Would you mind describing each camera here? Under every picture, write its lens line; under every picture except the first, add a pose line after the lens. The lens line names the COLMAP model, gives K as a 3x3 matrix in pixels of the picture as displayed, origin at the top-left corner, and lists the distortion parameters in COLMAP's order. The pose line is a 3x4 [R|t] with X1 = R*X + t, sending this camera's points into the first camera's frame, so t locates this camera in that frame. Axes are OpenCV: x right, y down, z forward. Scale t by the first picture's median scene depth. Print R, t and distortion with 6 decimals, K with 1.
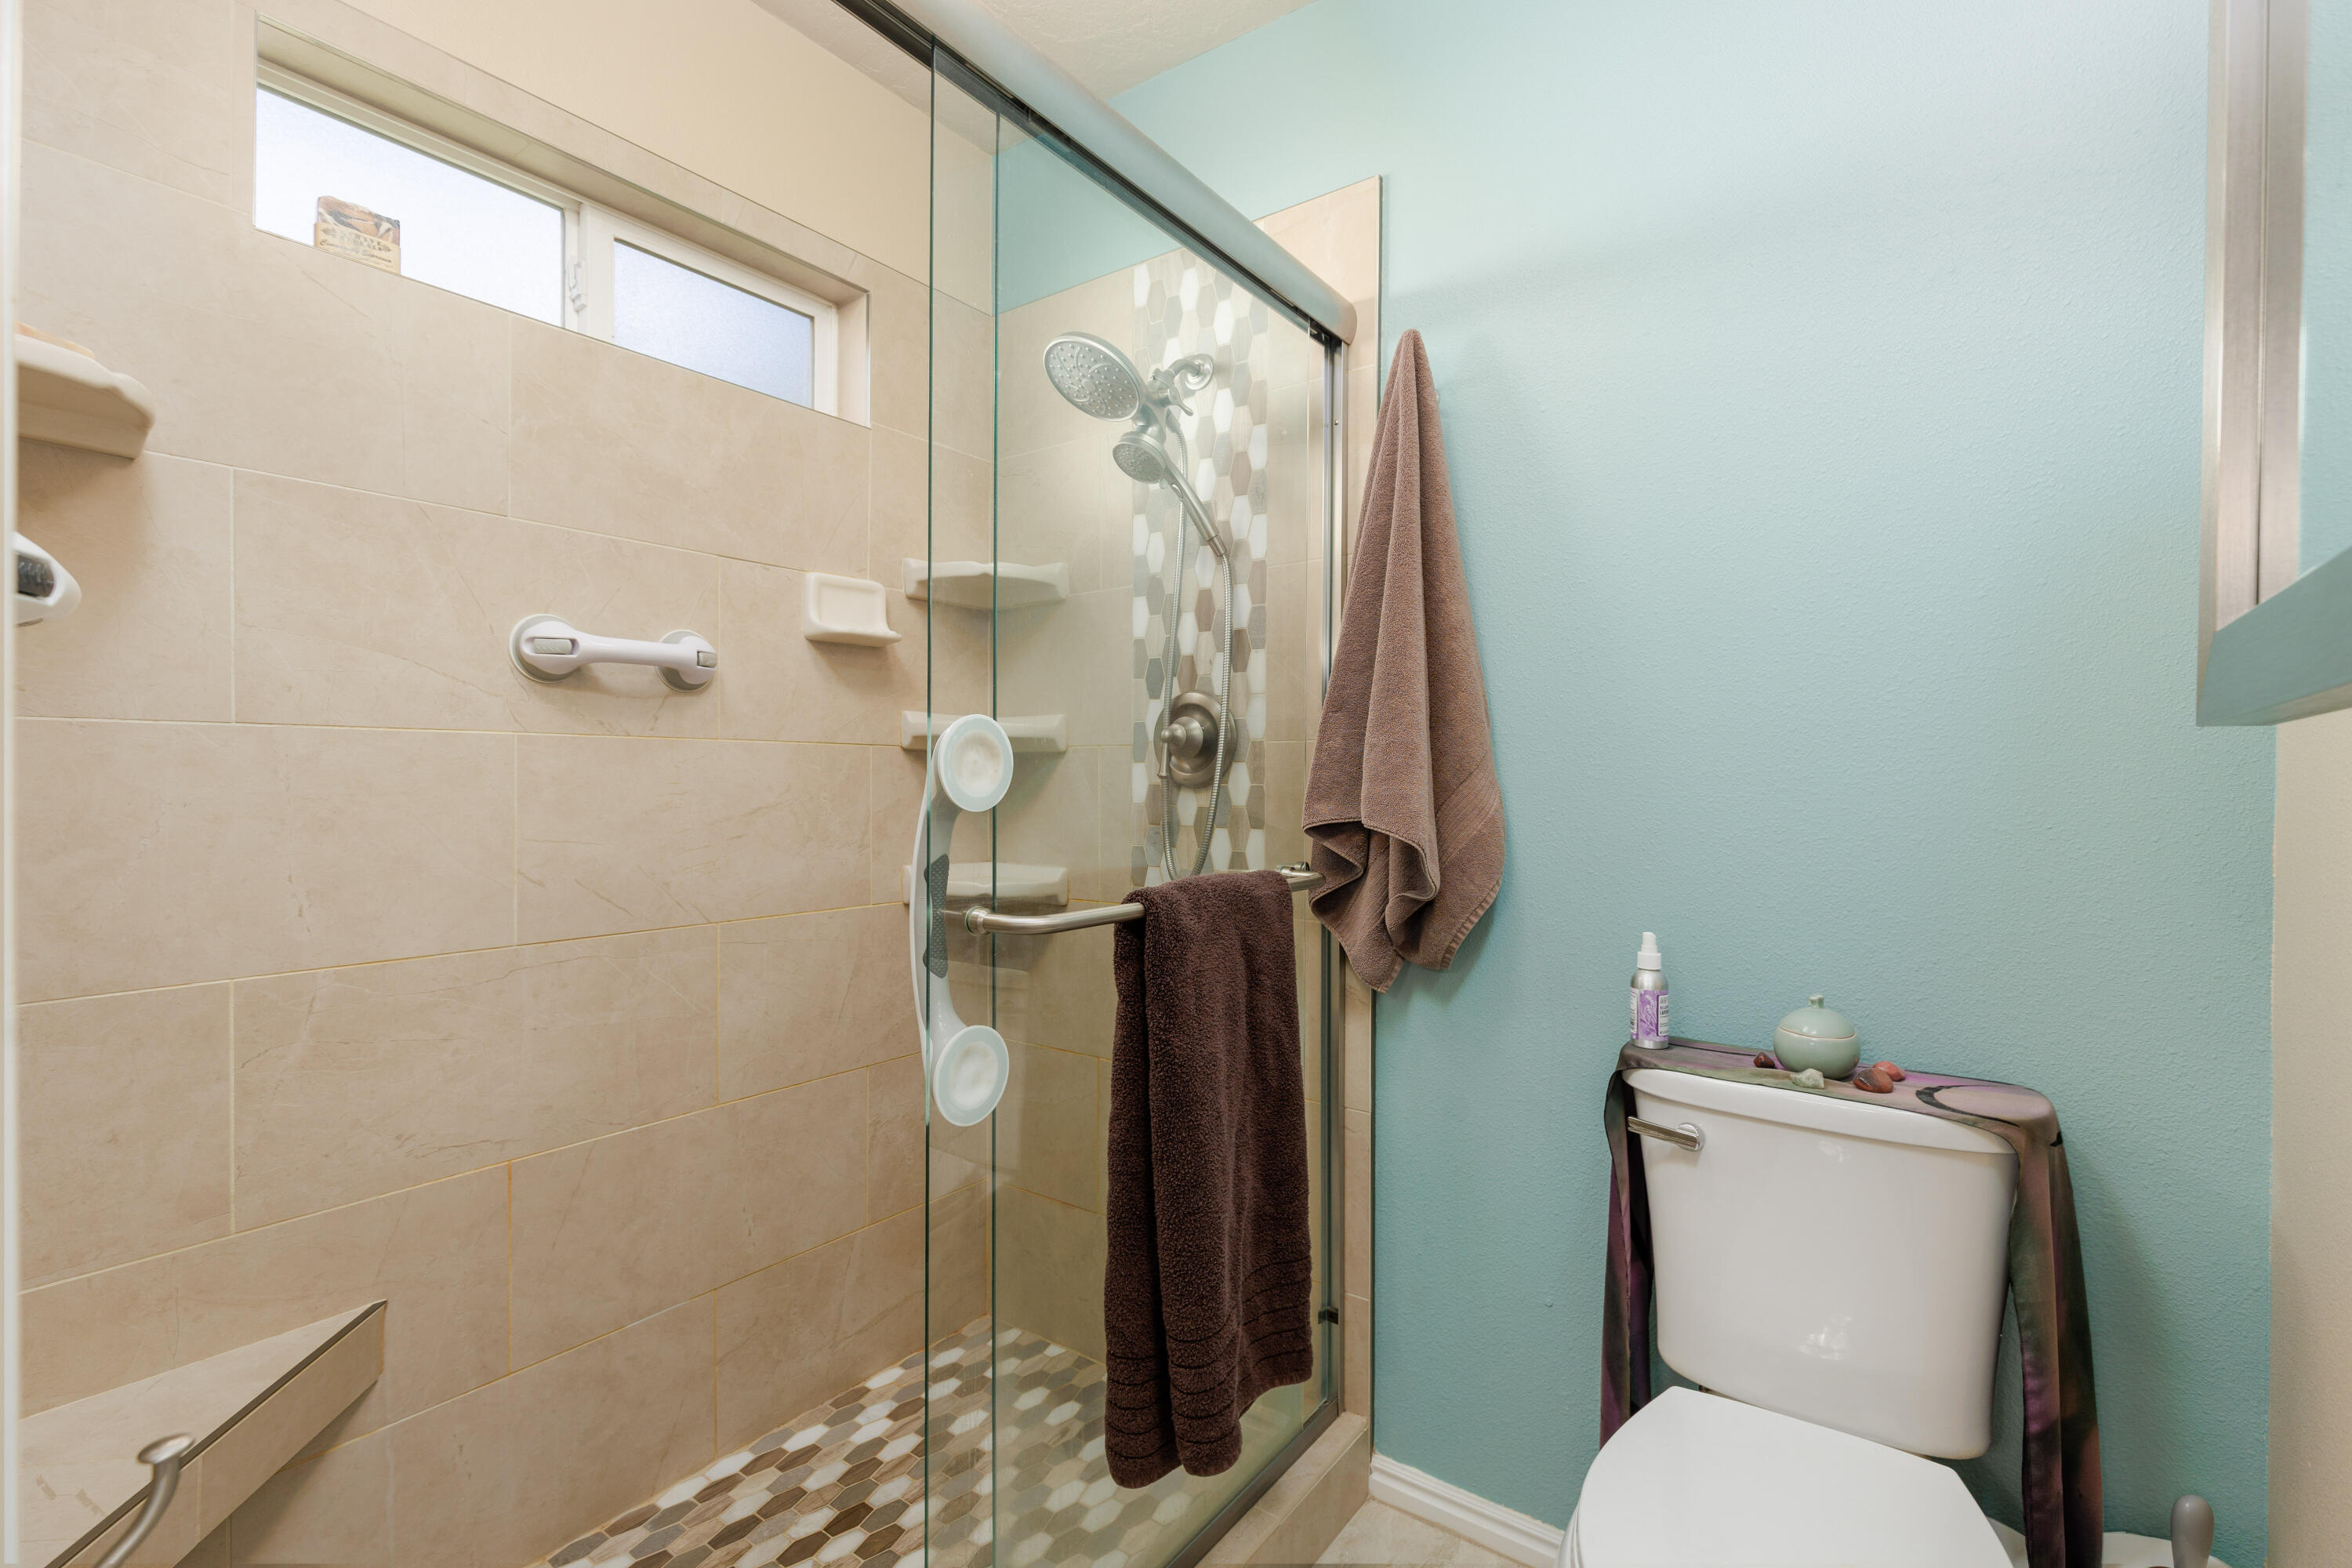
lens RADIAL K [[1054.7, 0, 1173.0], [0, 1054.7, 776.7], [0, 0, 1]] dist [0.010858, -0.001800]
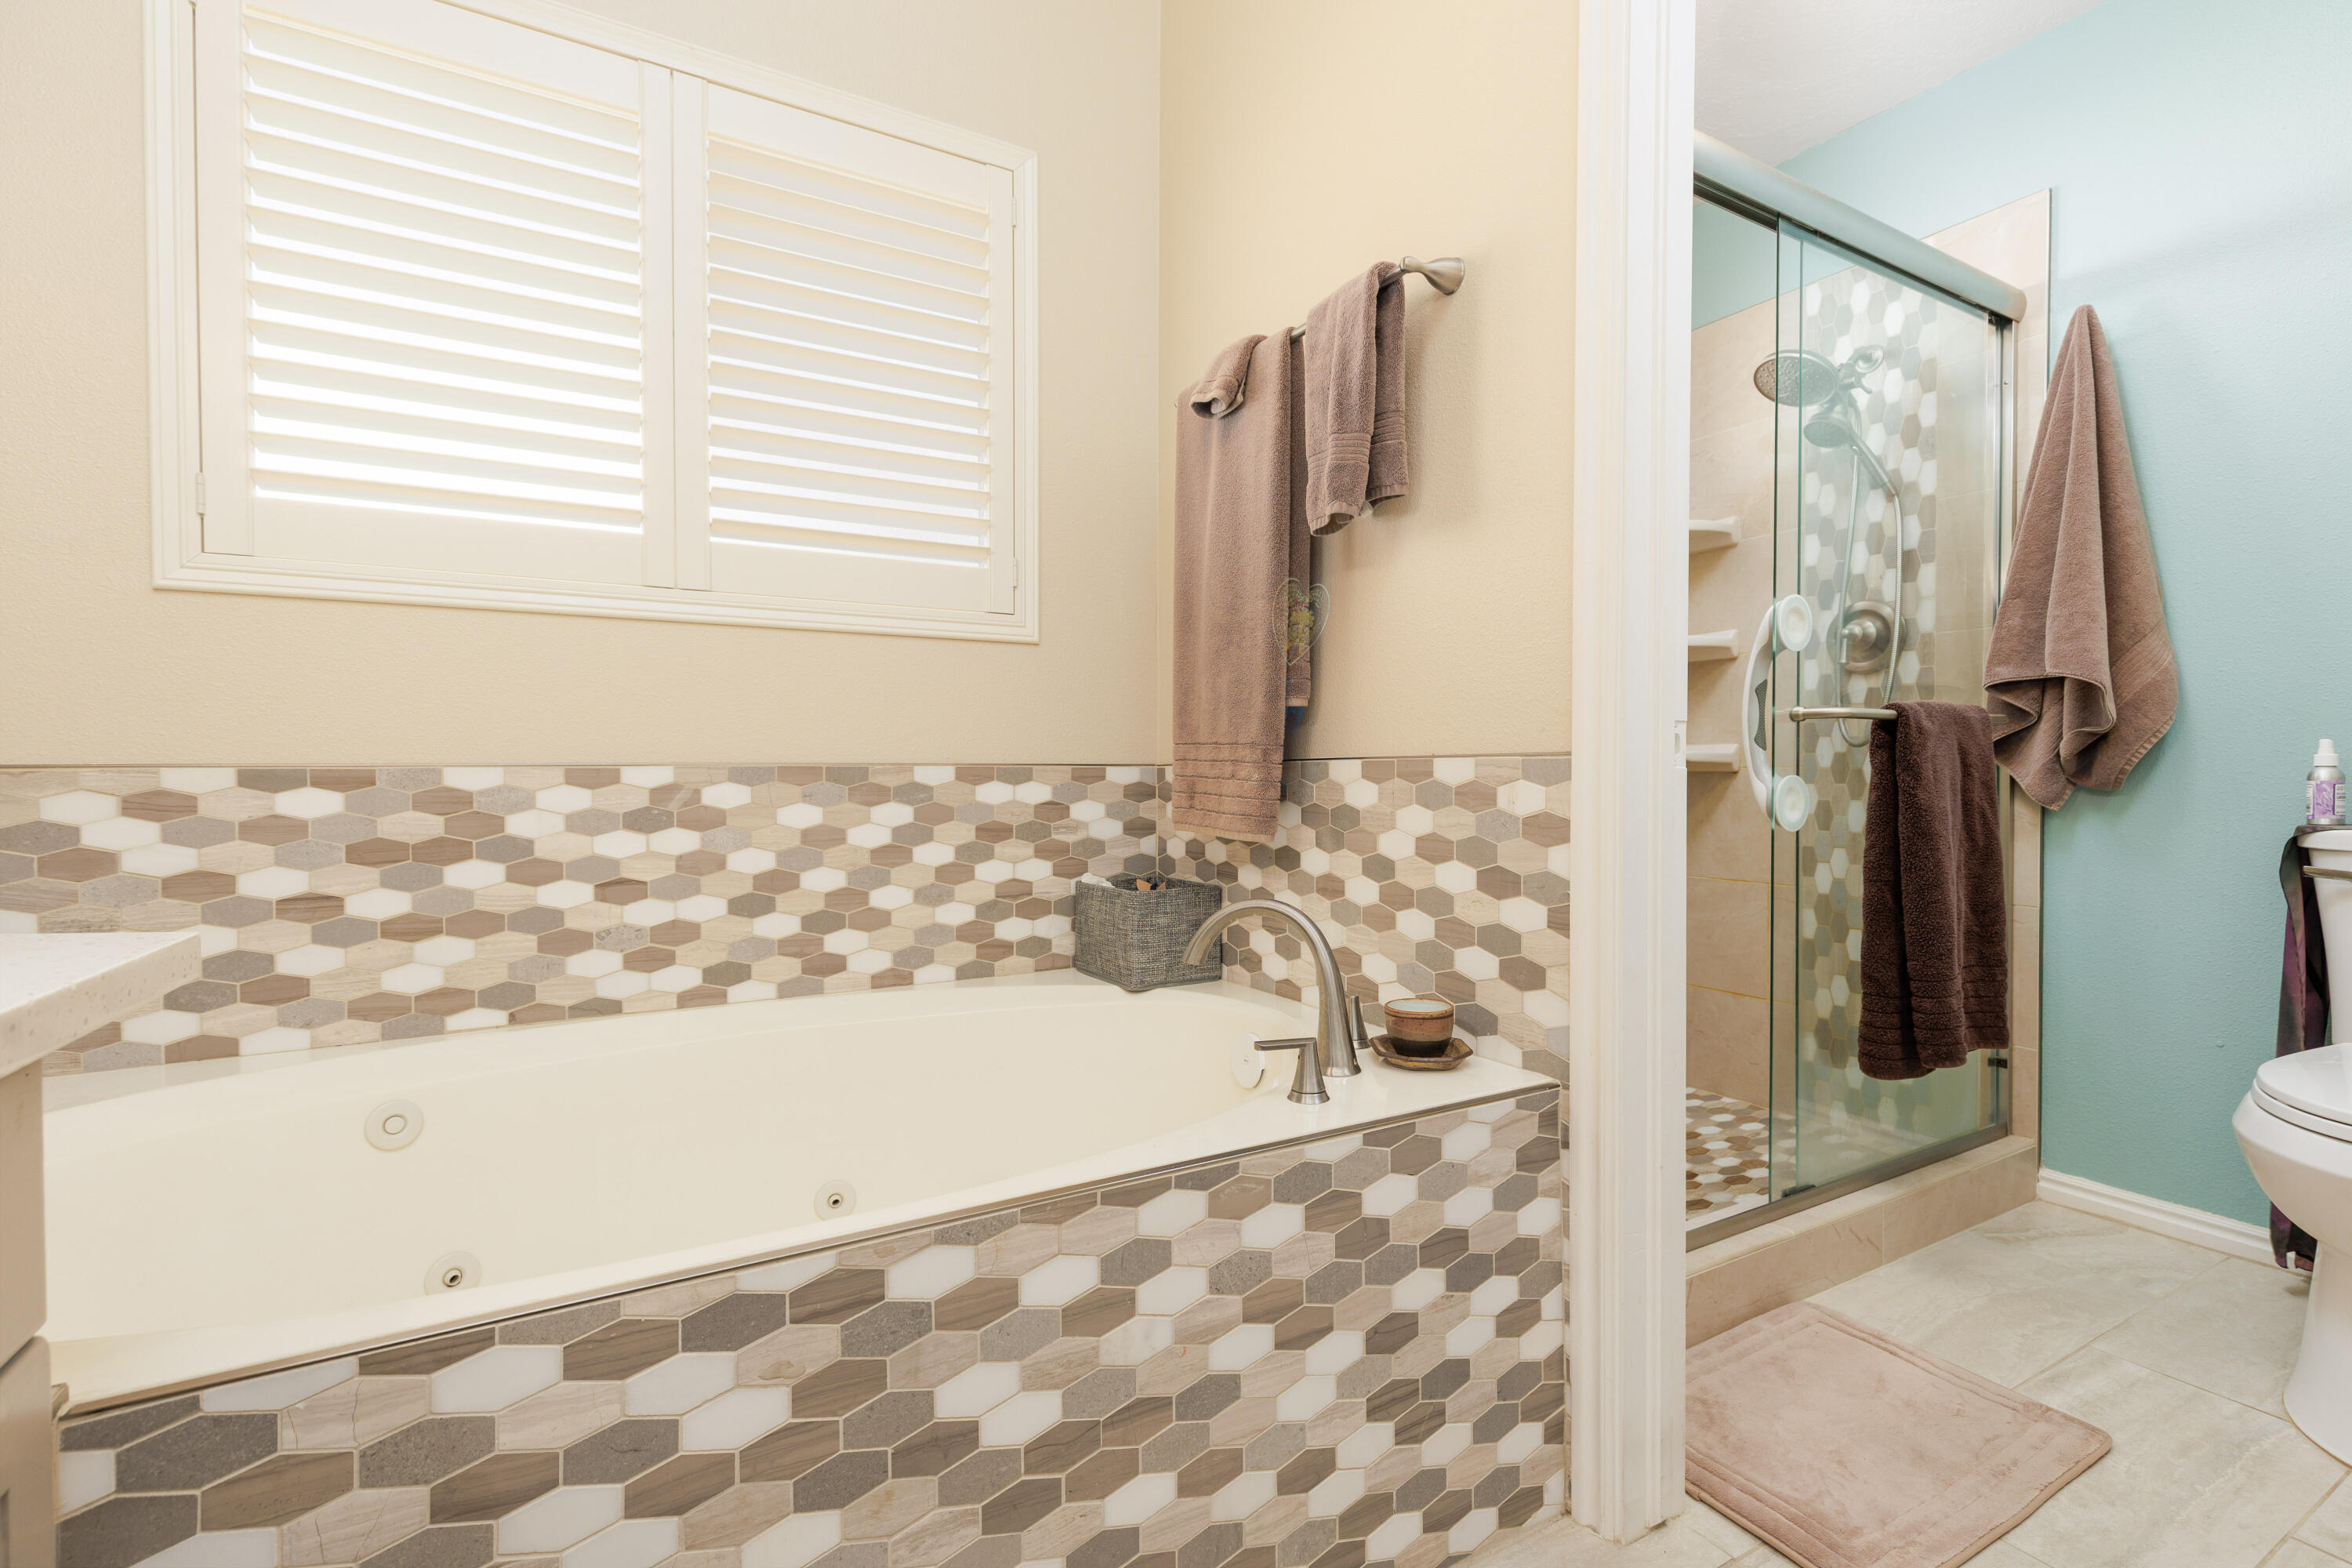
lens RADIAL K [[1054.7, 0, 1179.3], [0, 1054.7, 781.7], [0, 0, 1]] dist [0.010858, -0.001800]
pose [[0.917037, -0.001984, -0.398798, -0.279593], [0.007307, 0.999903, 0.011827, 0.145834], [0.398736, -0.013759, 0.916963, -0.666463]]
